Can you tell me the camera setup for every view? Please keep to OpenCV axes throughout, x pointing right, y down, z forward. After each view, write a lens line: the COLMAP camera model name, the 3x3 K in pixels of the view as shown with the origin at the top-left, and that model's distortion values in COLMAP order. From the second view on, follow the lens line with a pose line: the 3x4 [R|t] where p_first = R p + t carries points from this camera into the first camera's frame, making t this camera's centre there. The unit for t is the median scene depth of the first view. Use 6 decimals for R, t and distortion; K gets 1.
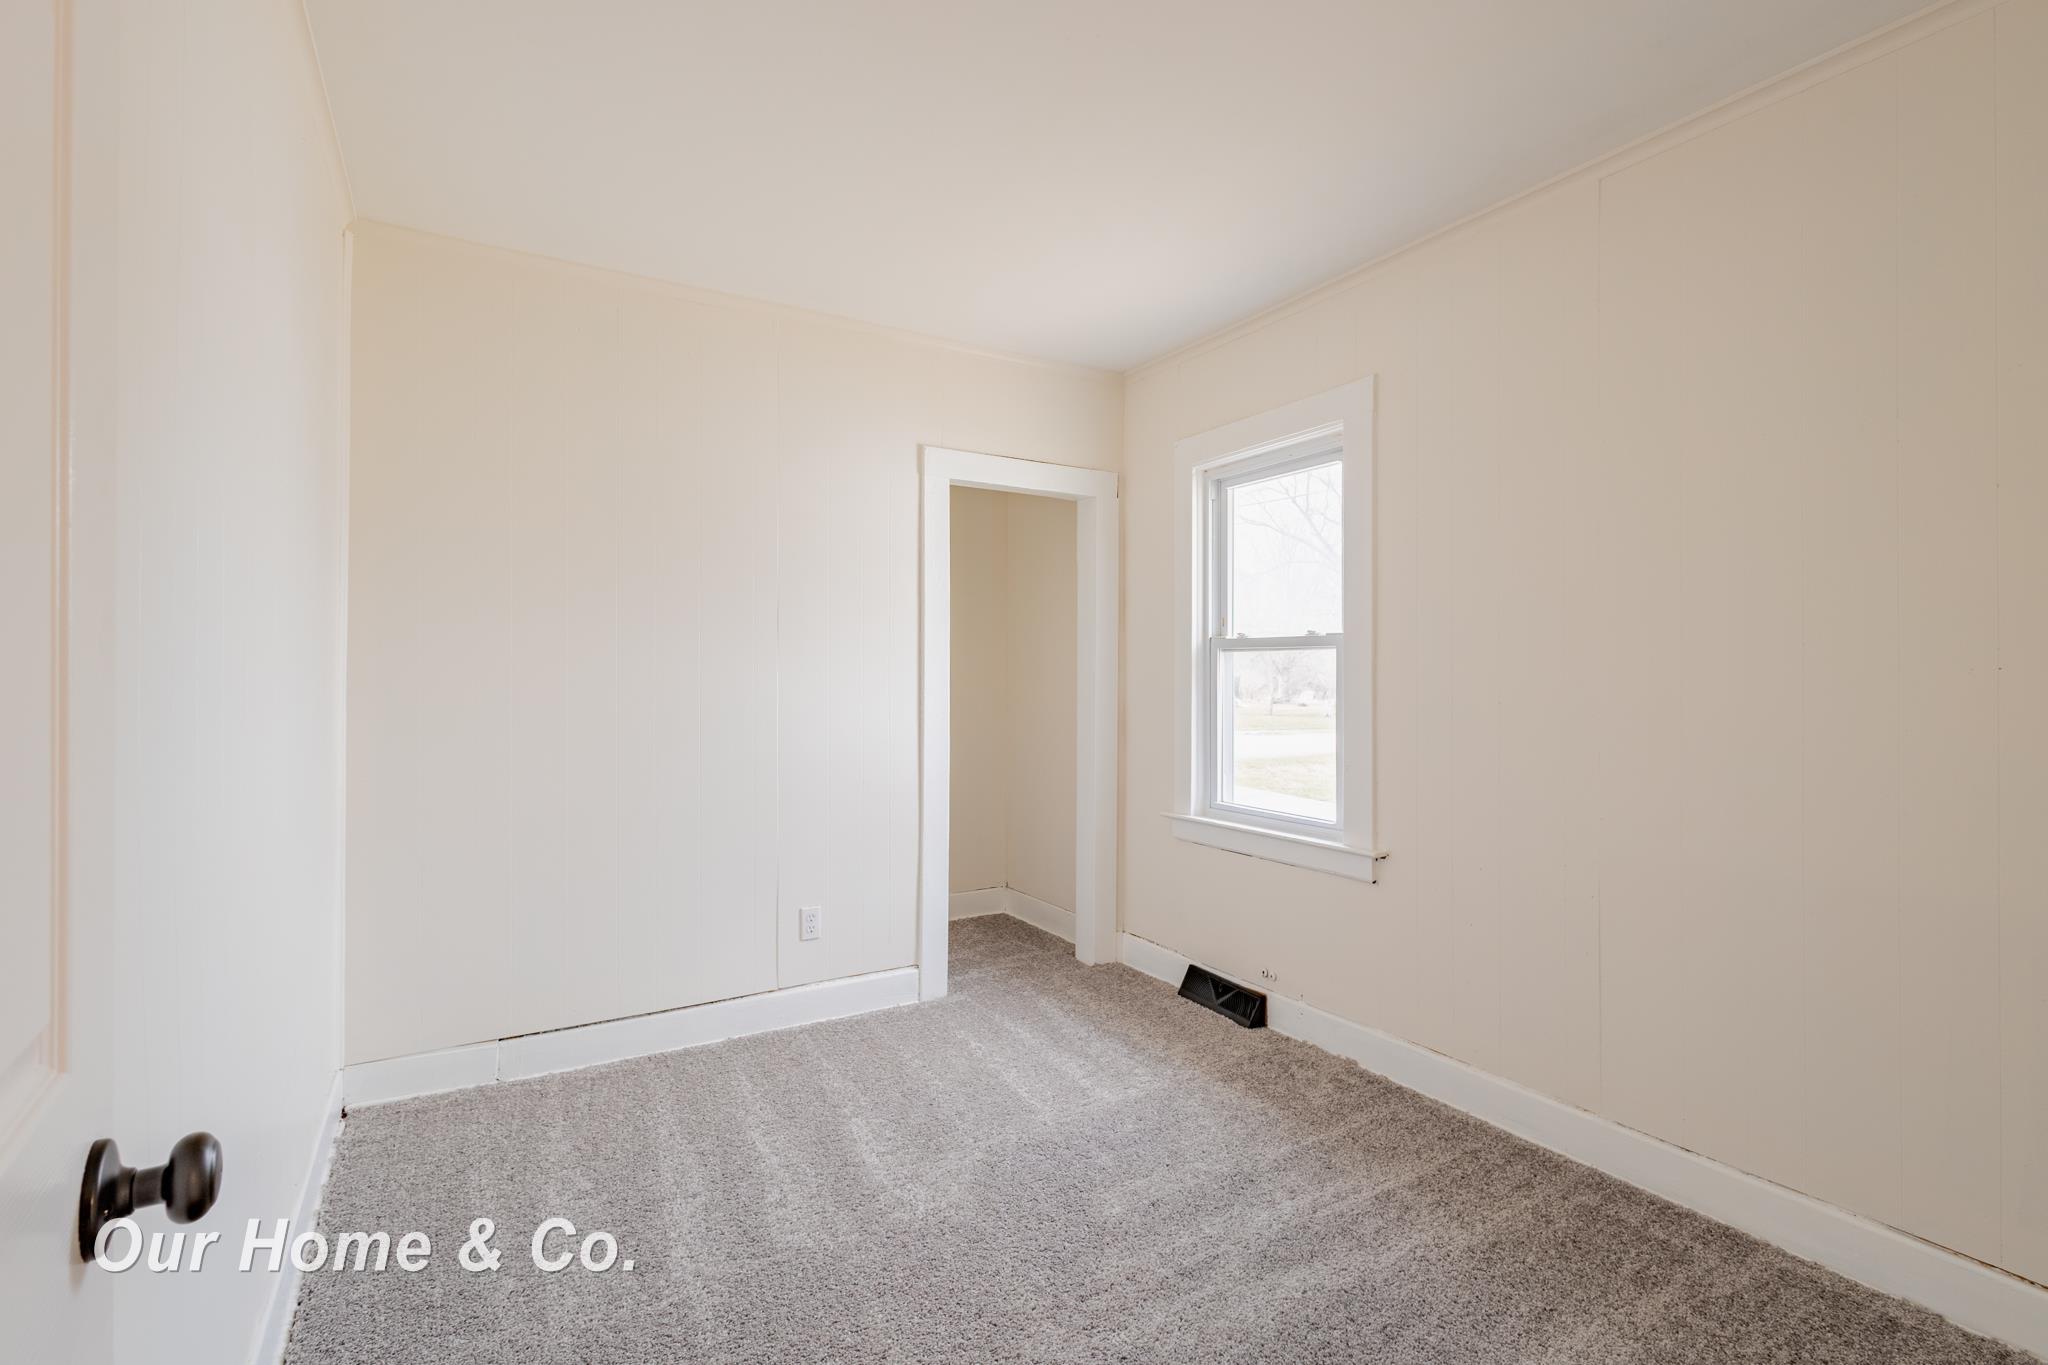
lens RADIAL K [[944.7, 0, 1022.3], [0, 944.7, 662.9], [0, 0, 1]] dist [0.005774, 0.000301]
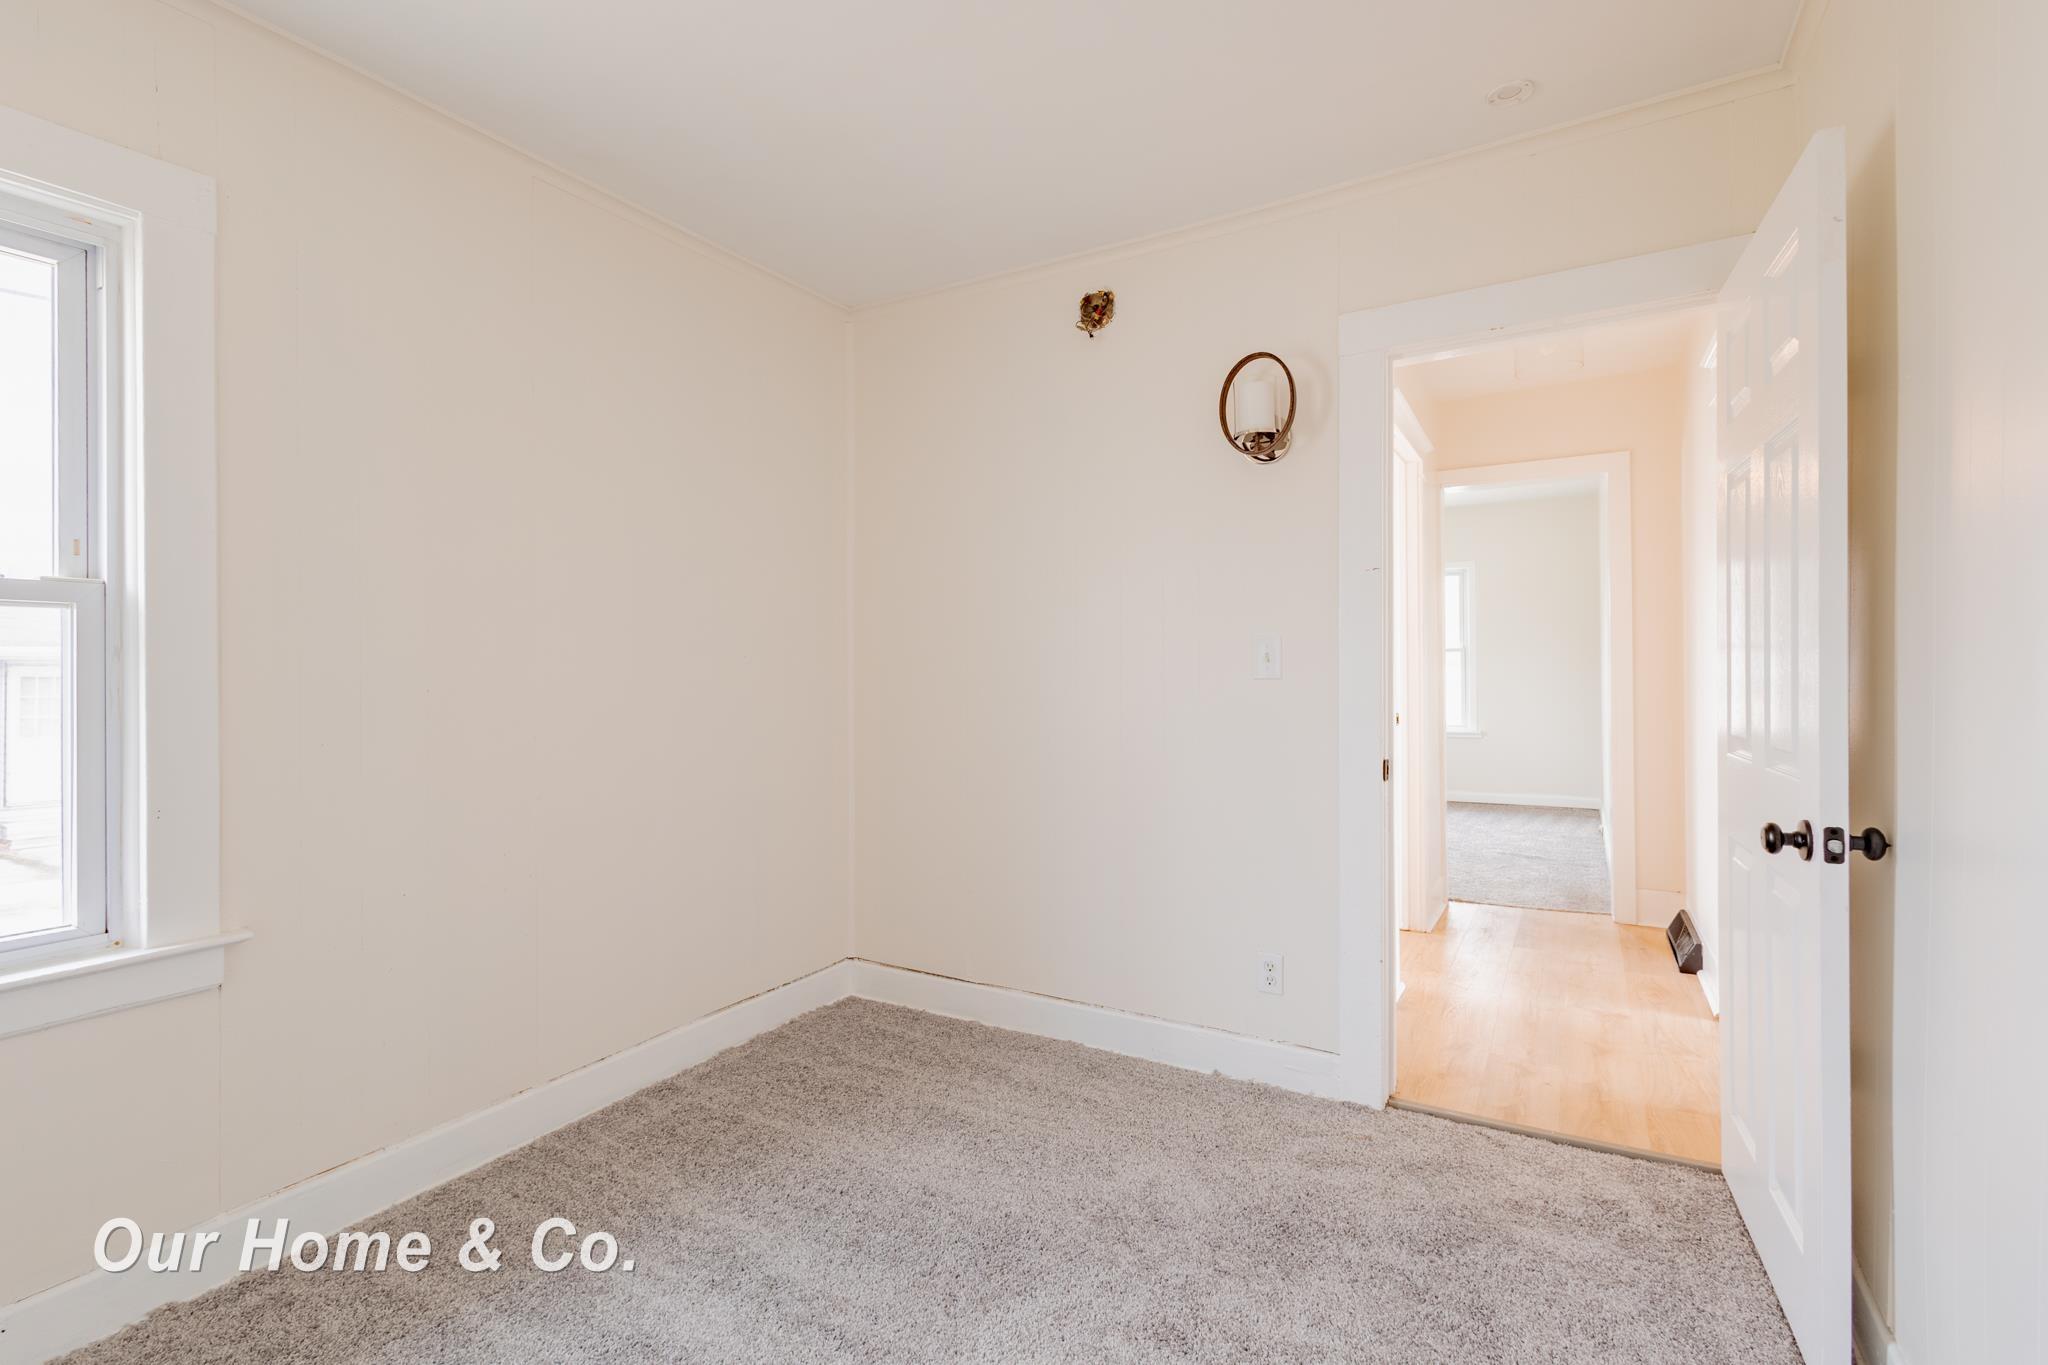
lens RADIAL K [[944.1, 0, 1012.4], [0, 944.1, 674.5], [0, 0, 1]] dist [0.000810, -0.000754]
pose [[-0.479949, 0.001133, 0.877296, -0.498344], [0.001486, 0.999999, -0.000479, 0.030763], [-0.877295, 0.001074, -0.479950, 0.964358]]
